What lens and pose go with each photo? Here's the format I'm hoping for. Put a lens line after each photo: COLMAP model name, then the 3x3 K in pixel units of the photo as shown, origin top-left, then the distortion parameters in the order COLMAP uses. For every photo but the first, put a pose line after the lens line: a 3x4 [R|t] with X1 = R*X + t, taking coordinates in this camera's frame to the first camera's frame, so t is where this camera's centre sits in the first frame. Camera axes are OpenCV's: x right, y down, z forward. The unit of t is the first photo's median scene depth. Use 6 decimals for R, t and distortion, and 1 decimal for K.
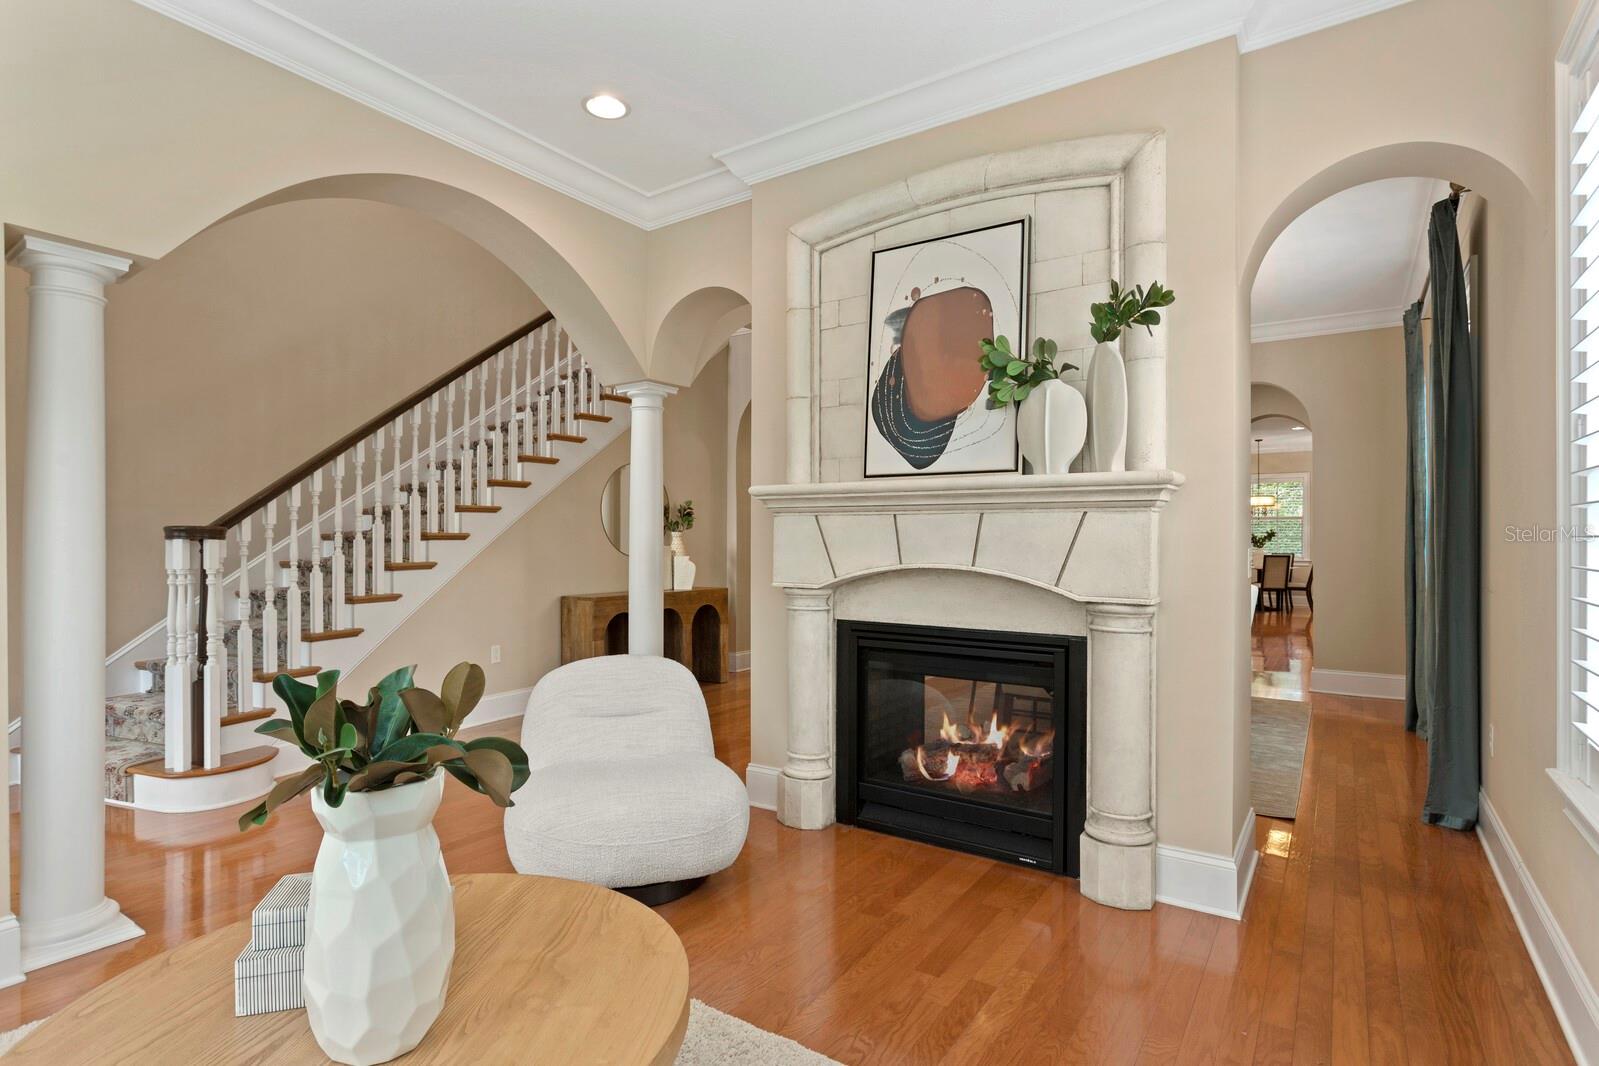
lens RADIAL K [[801.0, 0, 793.6], [0, 801.0, 535.5], [0, 0, 1]] dist [-0.008811, 0.001095]
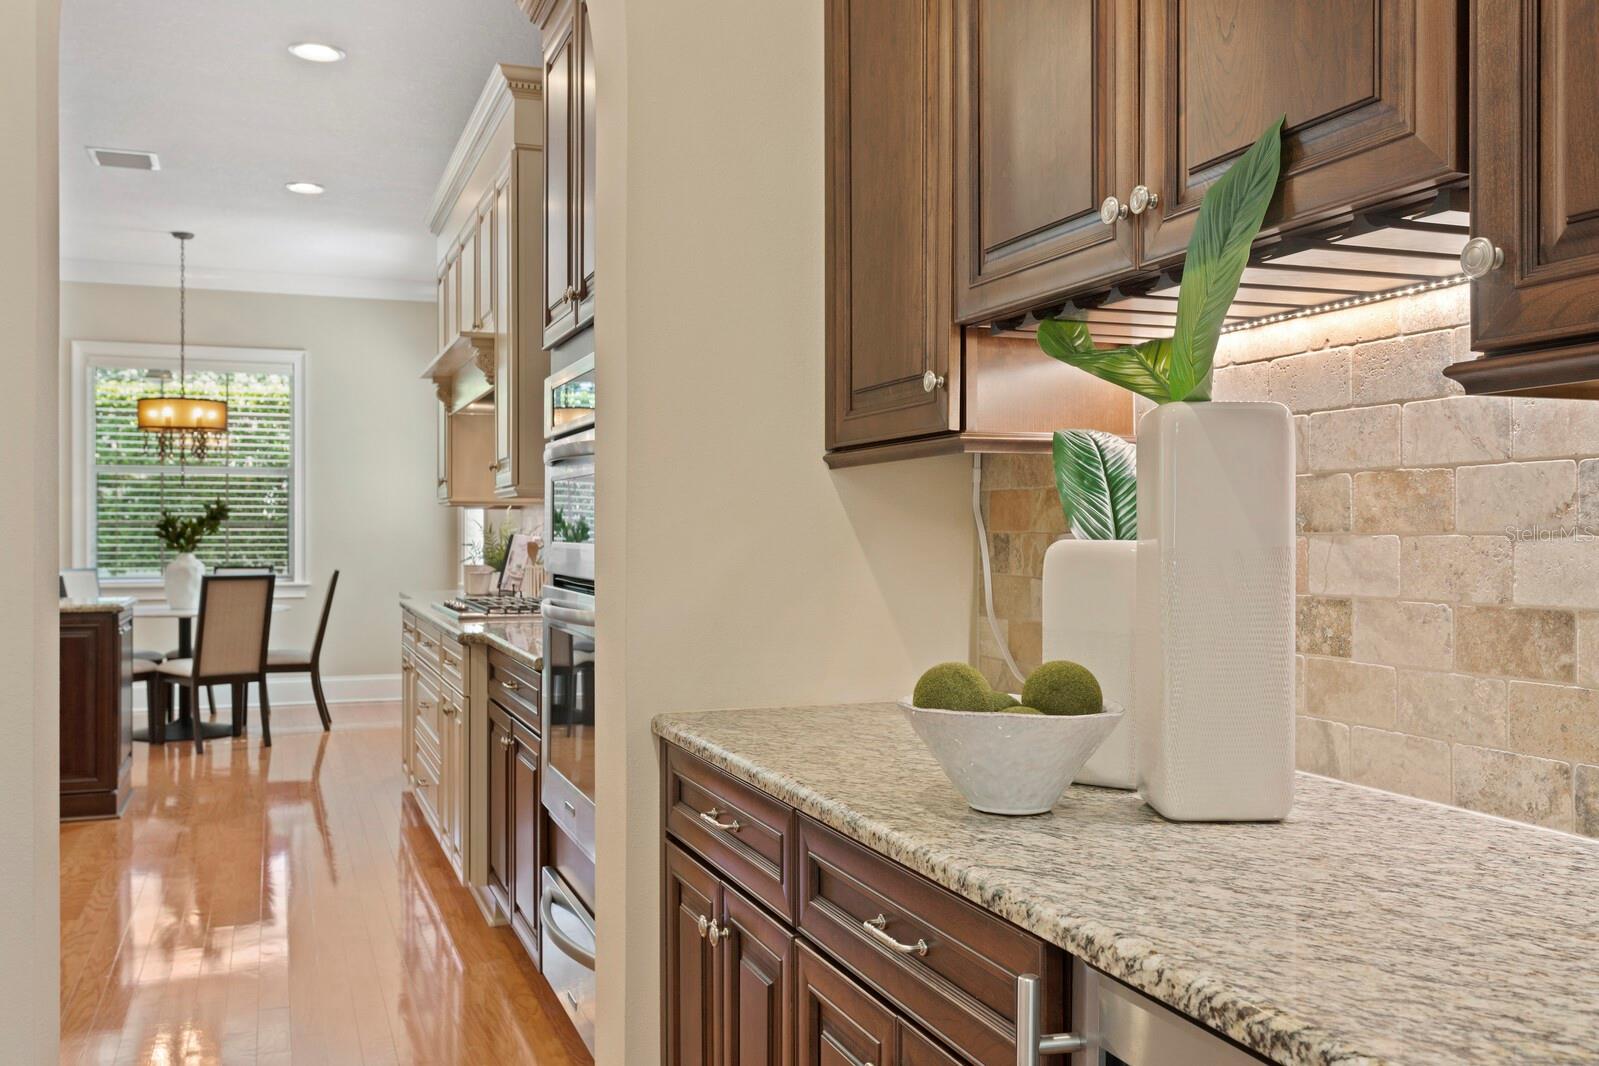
lens RADIAL K [[1417.0, 0, 799.5], [0, 1417.0, 533.0], [0, 0, 1]] dist [0.007270, 0.003458]
pose [[0.580499, 0.000020, 0.814261, 0.249307], [-0.005148, 0.999980, 0.003645, 0.003599], [-0.814244, -0.006308, 0.580488, 0.448131]]
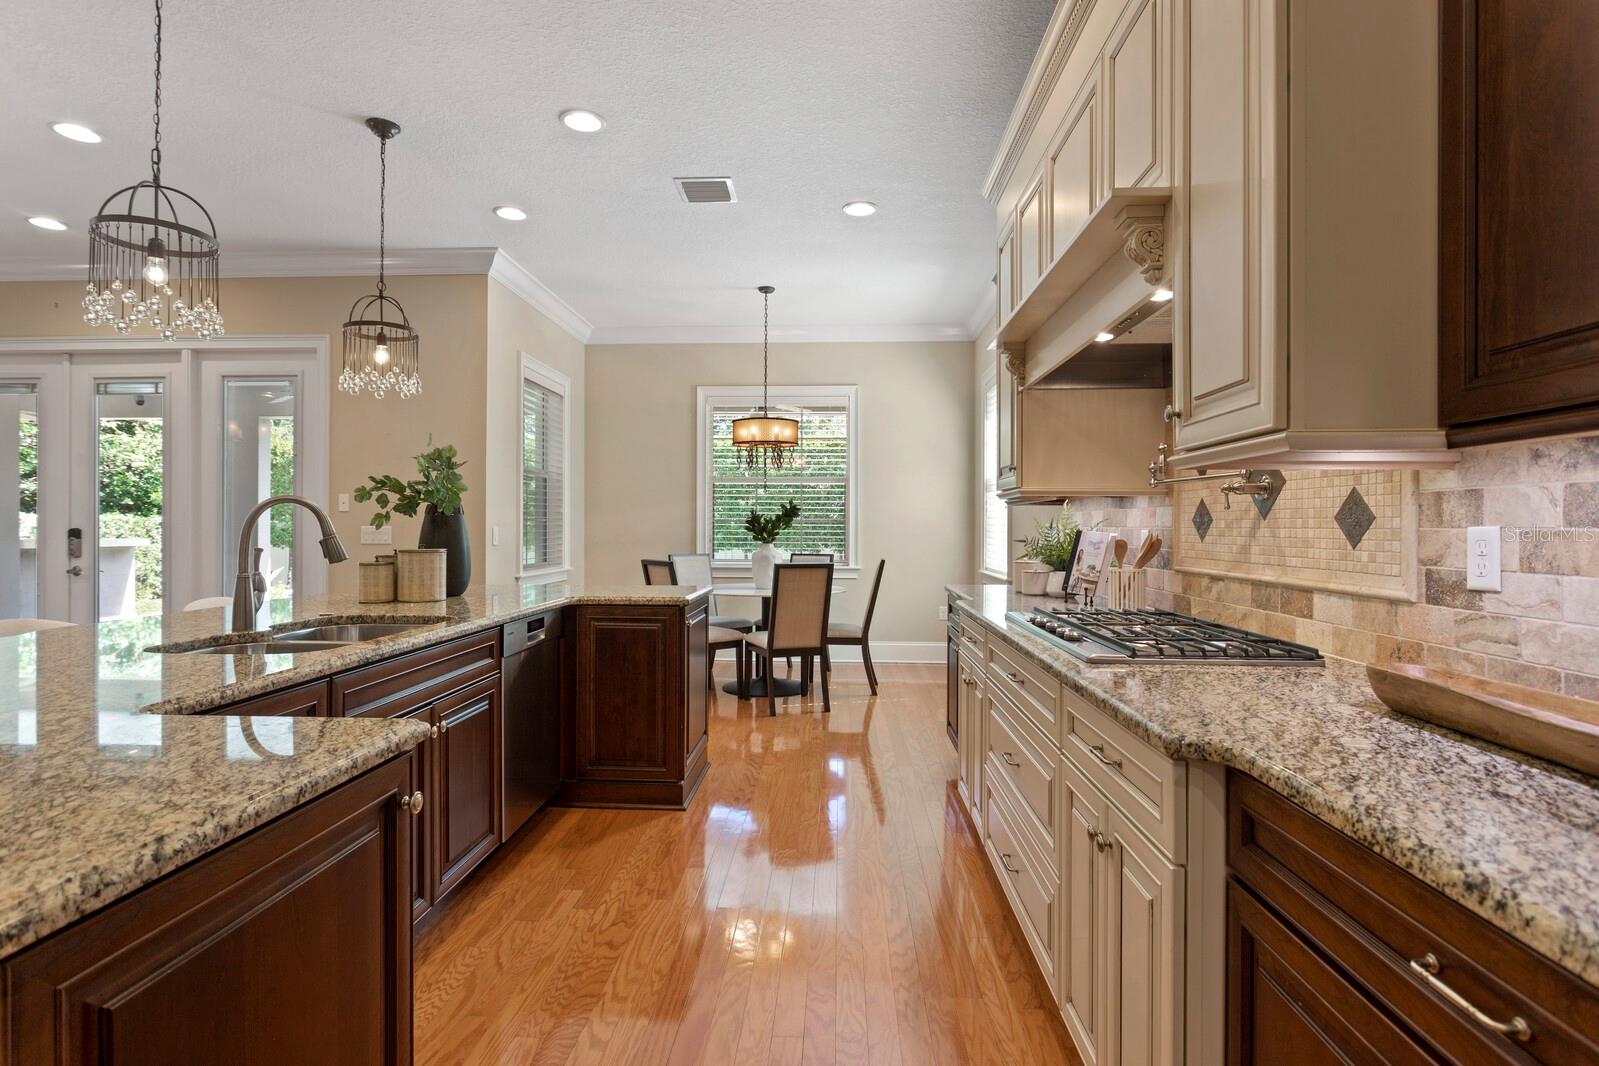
lens RADIAL K [[801.0, 0, 793.6], [0, 801.0, 535.5], [0, 0, 1]] dist [-0.008811, 0.001095]
pose [[0.857958, -0.002653, 0.513712, 0.385013], [-0.006295, 0.999857, 0.015677, 0.004675], [-0.513681, -0.016684, 0.857819, 0.642227]]
